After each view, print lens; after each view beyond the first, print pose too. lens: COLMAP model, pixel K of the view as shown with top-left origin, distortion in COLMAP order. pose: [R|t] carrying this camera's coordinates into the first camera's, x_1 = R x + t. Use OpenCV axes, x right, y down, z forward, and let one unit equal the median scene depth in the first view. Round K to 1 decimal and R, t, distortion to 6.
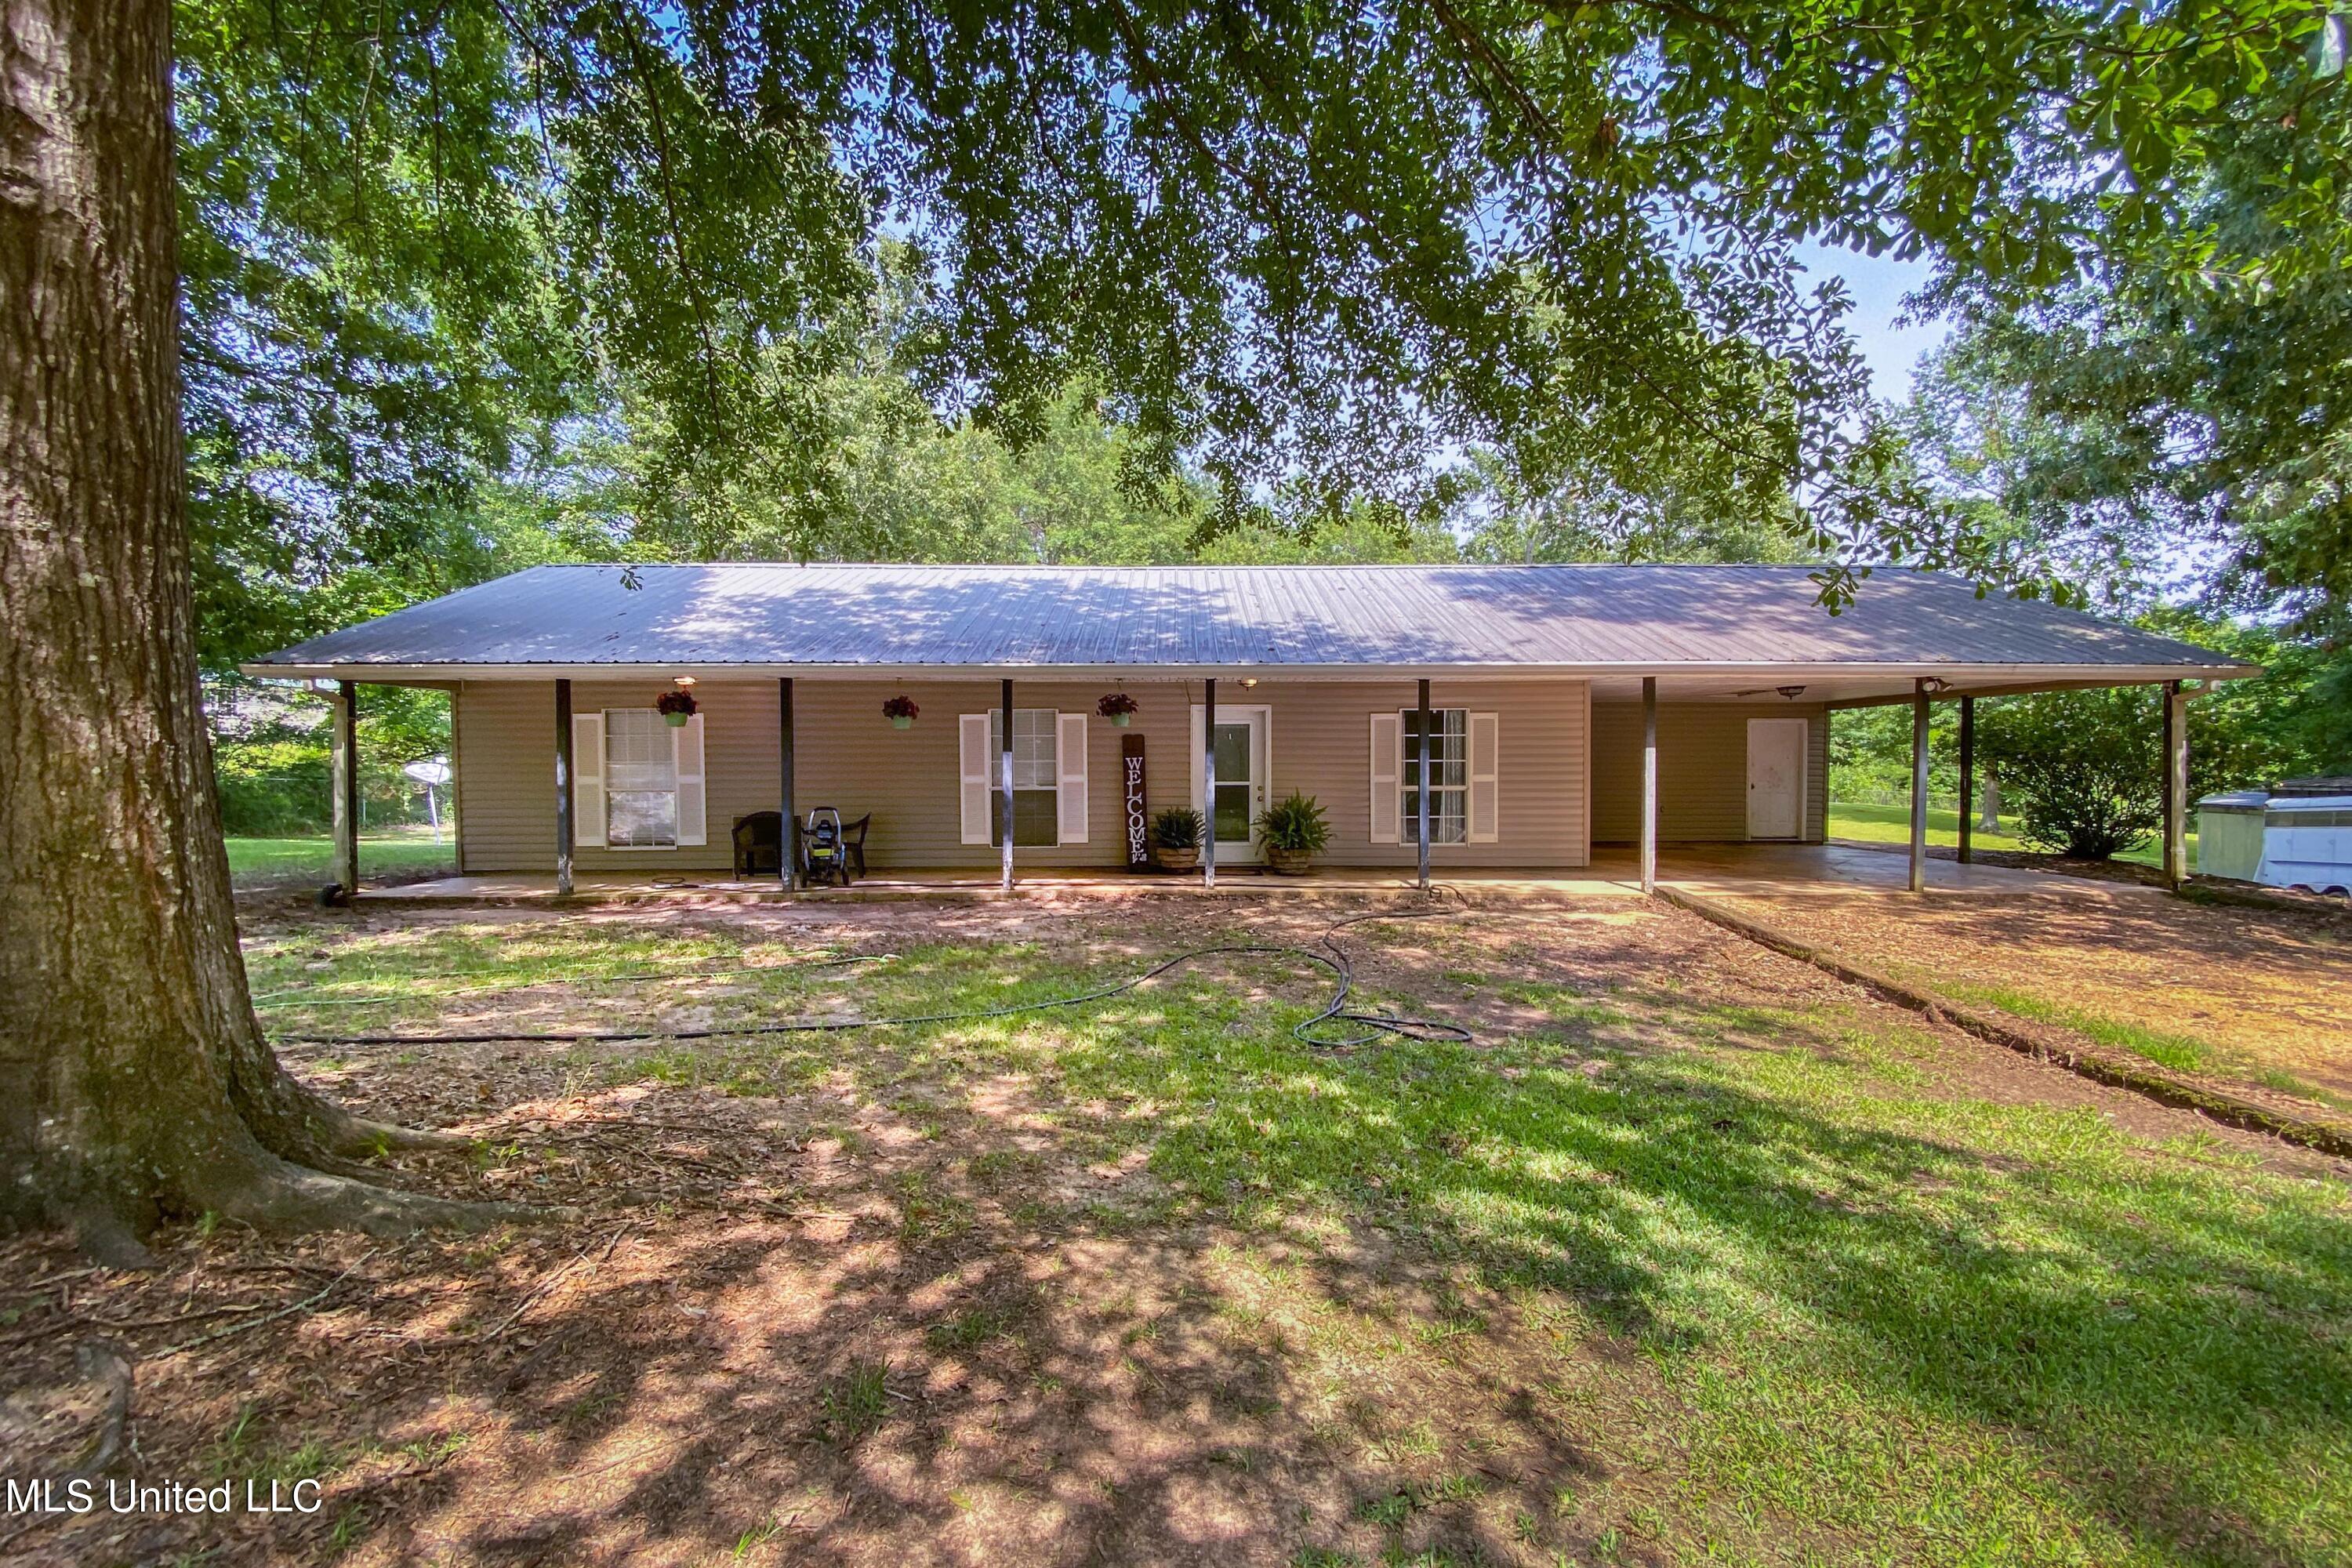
lens RADIAL K [[973.5, 0, 1180.2], [0, 973.5, 807.9], [0, 0, 1]] dist [0.000452, -0.000001]
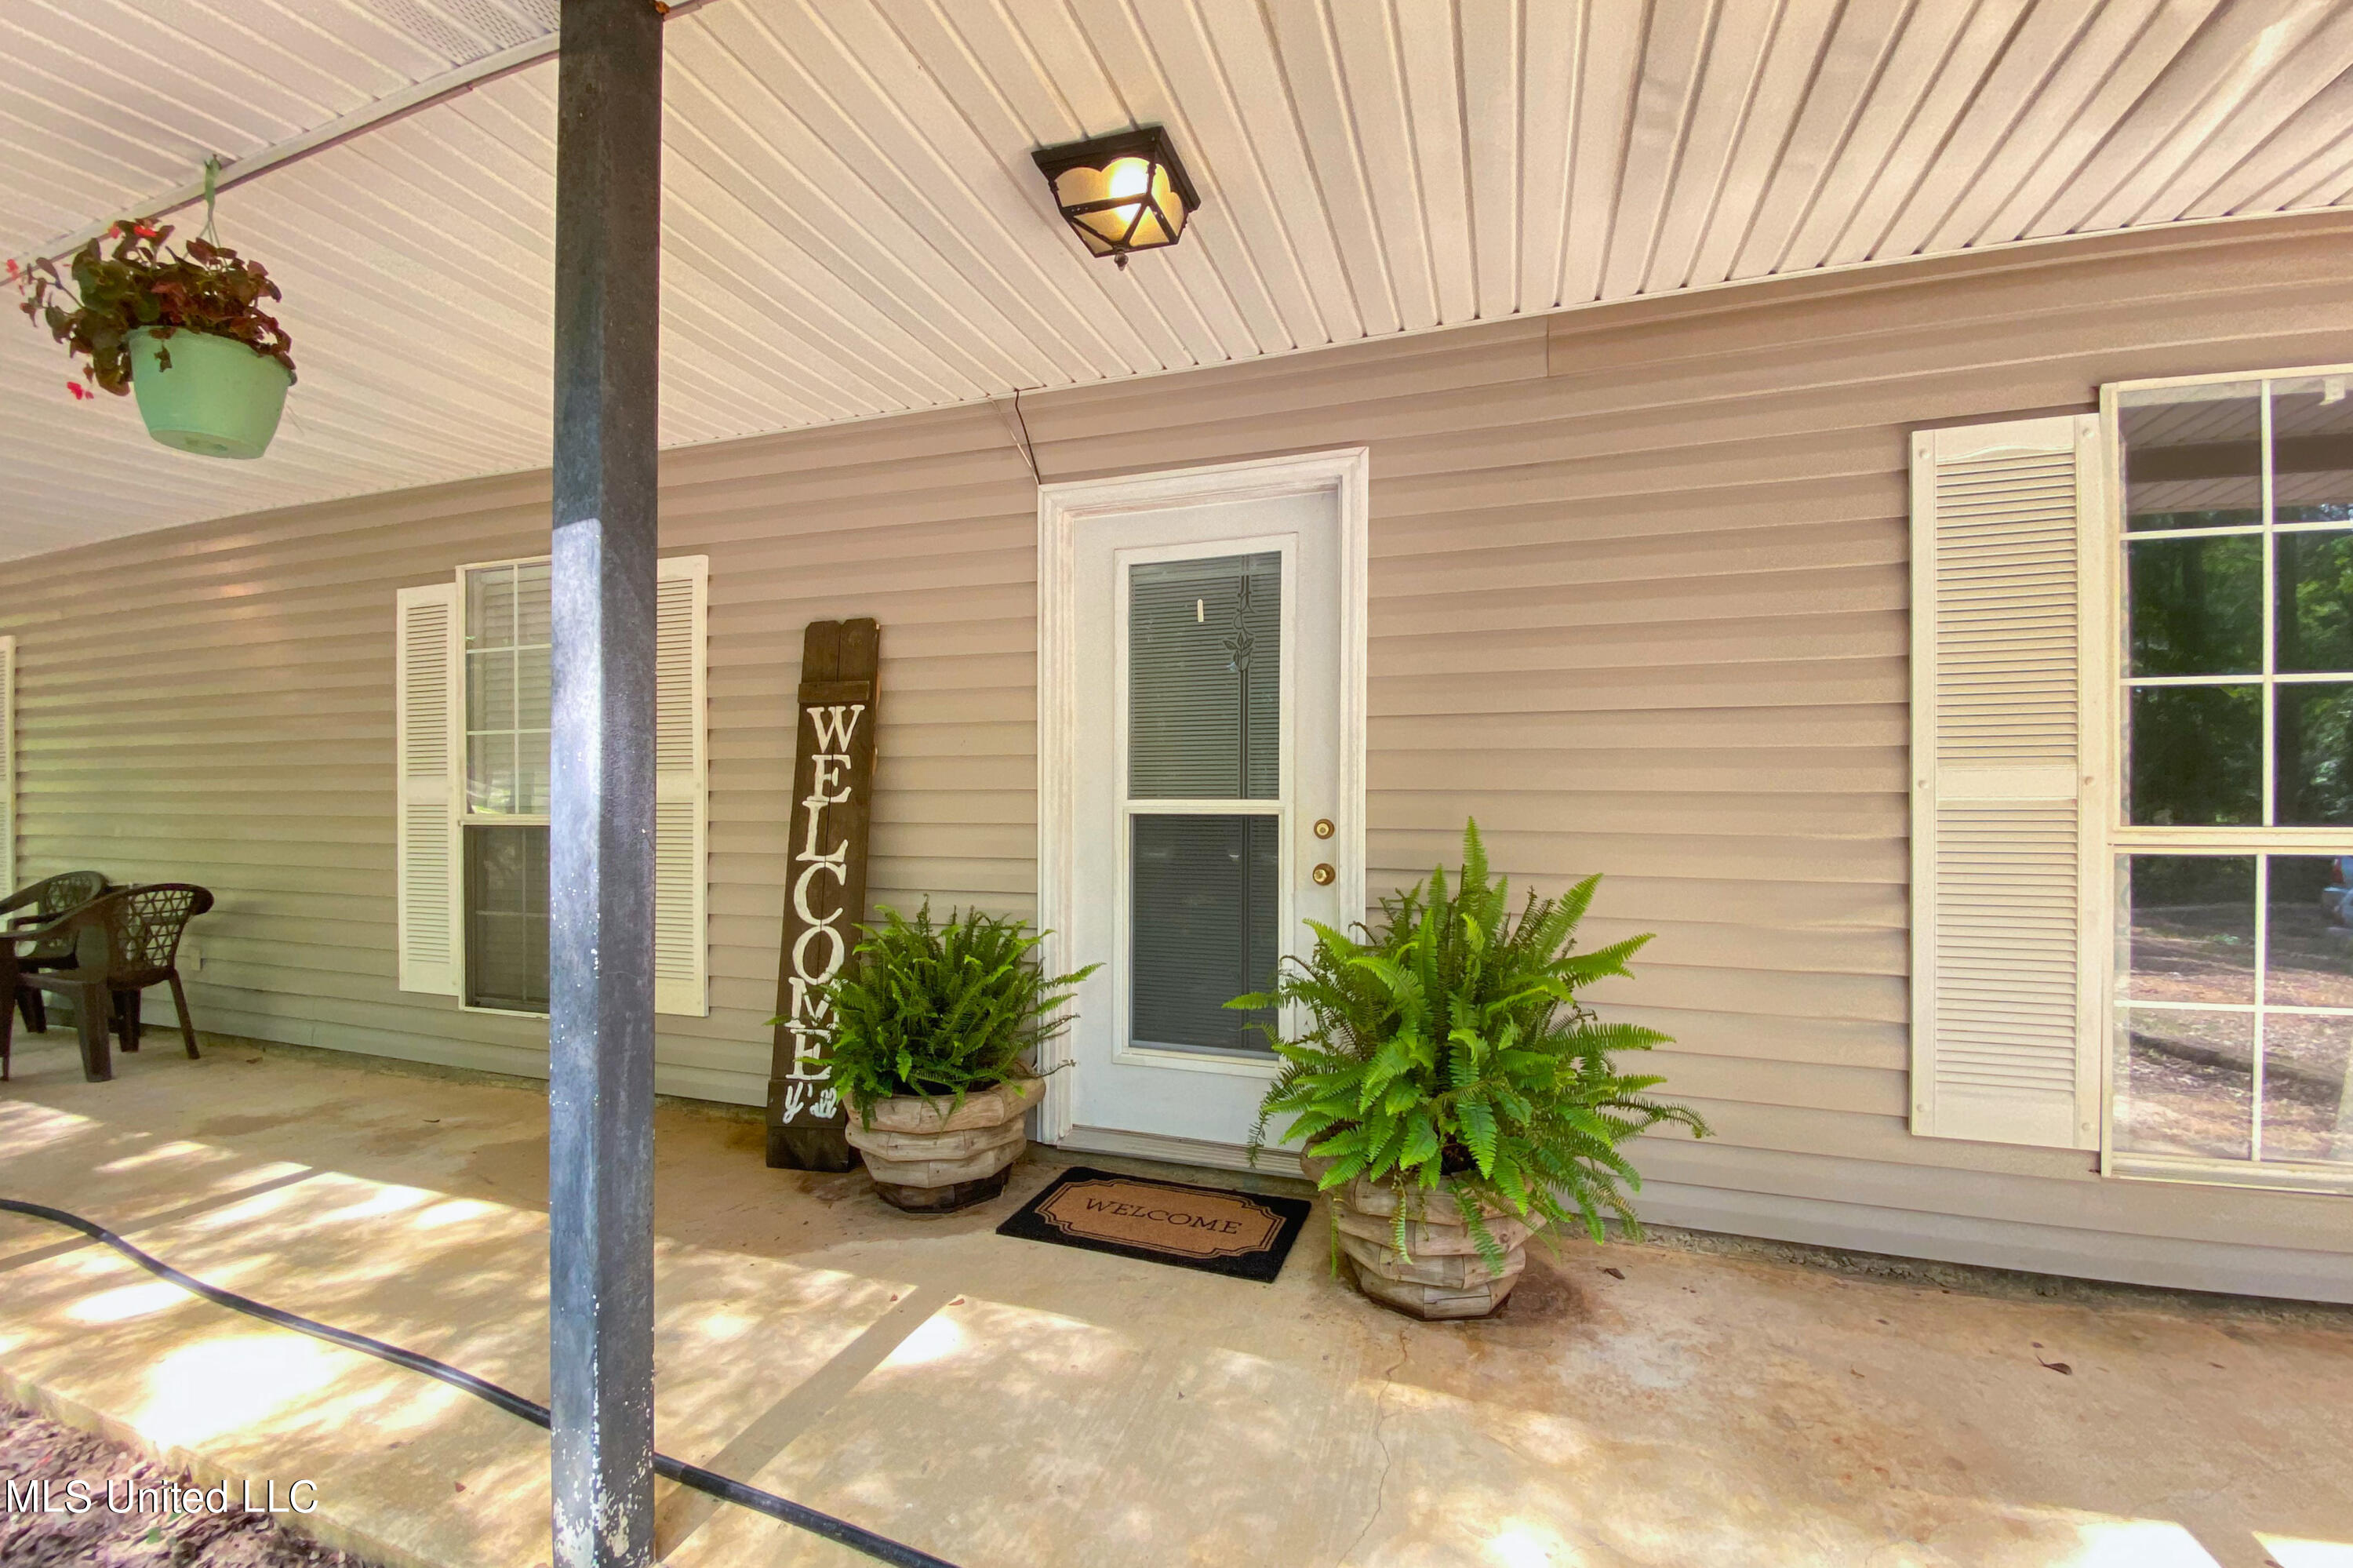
lens RADIAL K [[973.9, 0, 1180.7], [0, 973.9, 807.9], [0, 0, 1]] dist [0.000452, -0.000001]
pose [[0.940145, 0.005321, -0.340733, 0.129197], [-0.020145, 0.998997, -0.039984, -0.015549], [0.340179, 0.044455, 0.939309, 0.784138]]
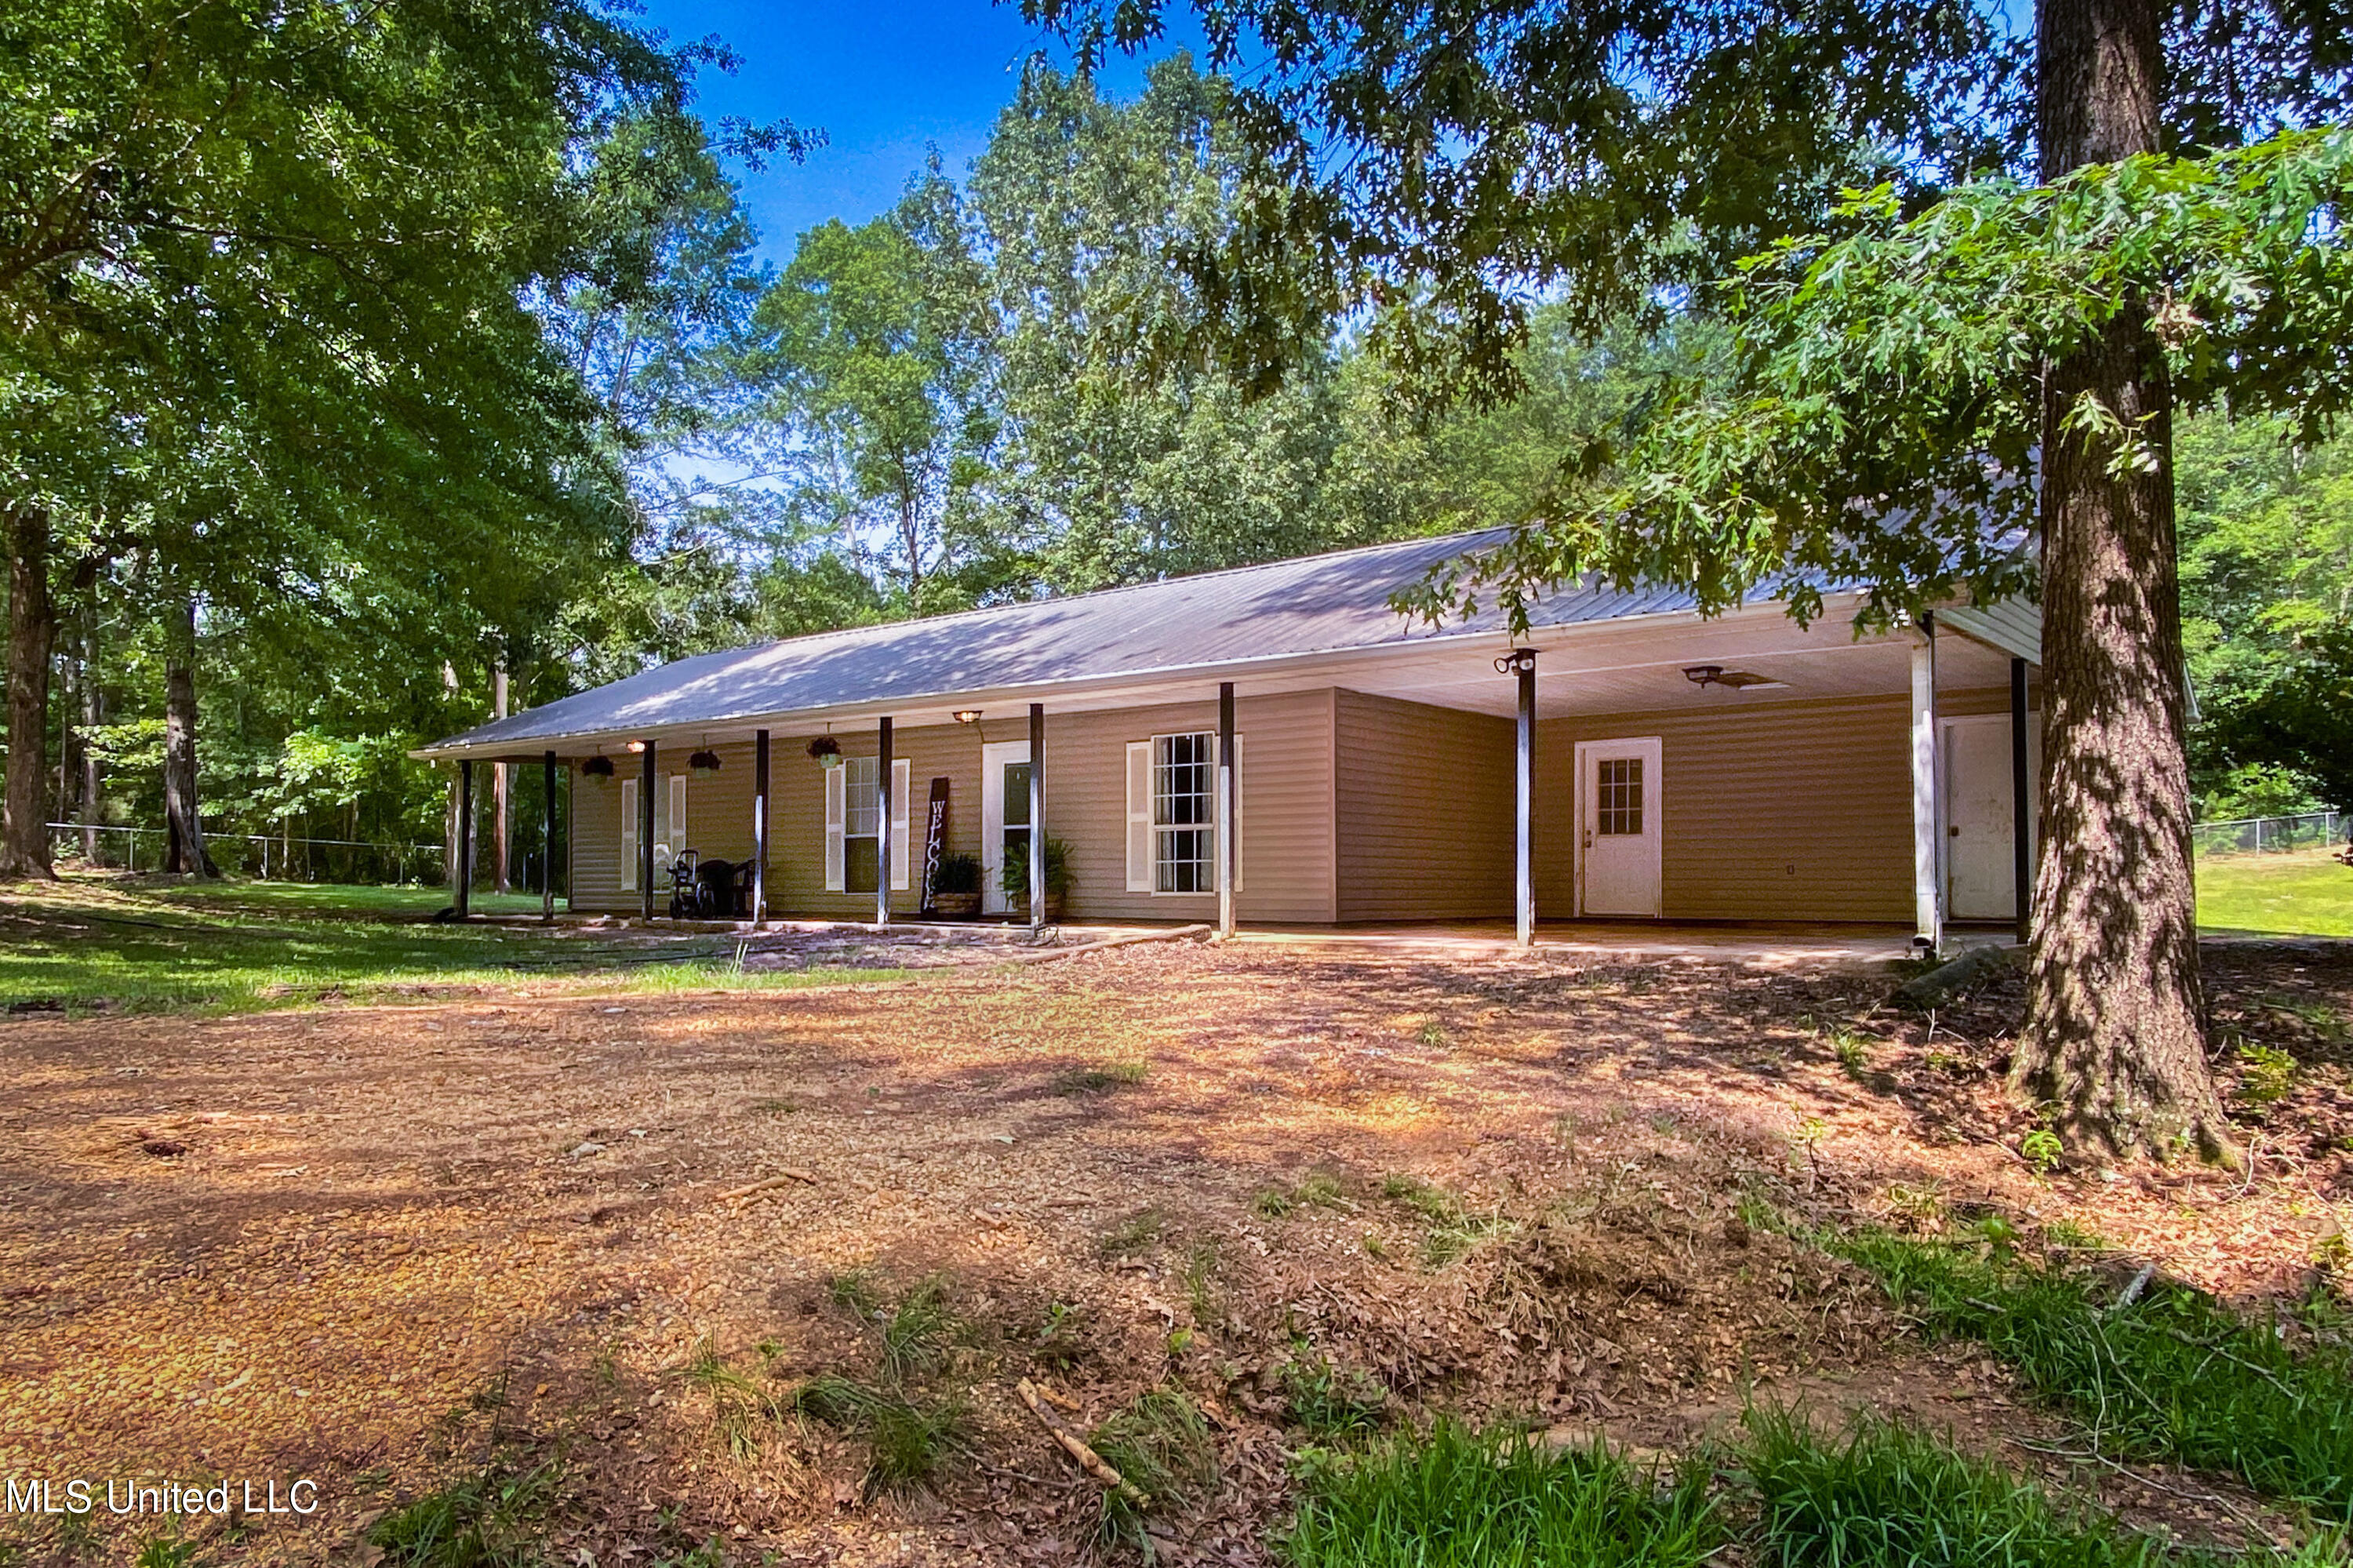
lens RADIAL K [[1638.5, 0, 1176.5], [0, 1638.5, 784.0], [0, 0, 1]] dist [0.068606, 0.000487]
pose [[0.761364, -0.039275, -0.647134, 1.185348], [-0.030668, 0.994864, -0.096460, 0.080840], [0.647598, 0.093288, 0.756250, -0.081343]]
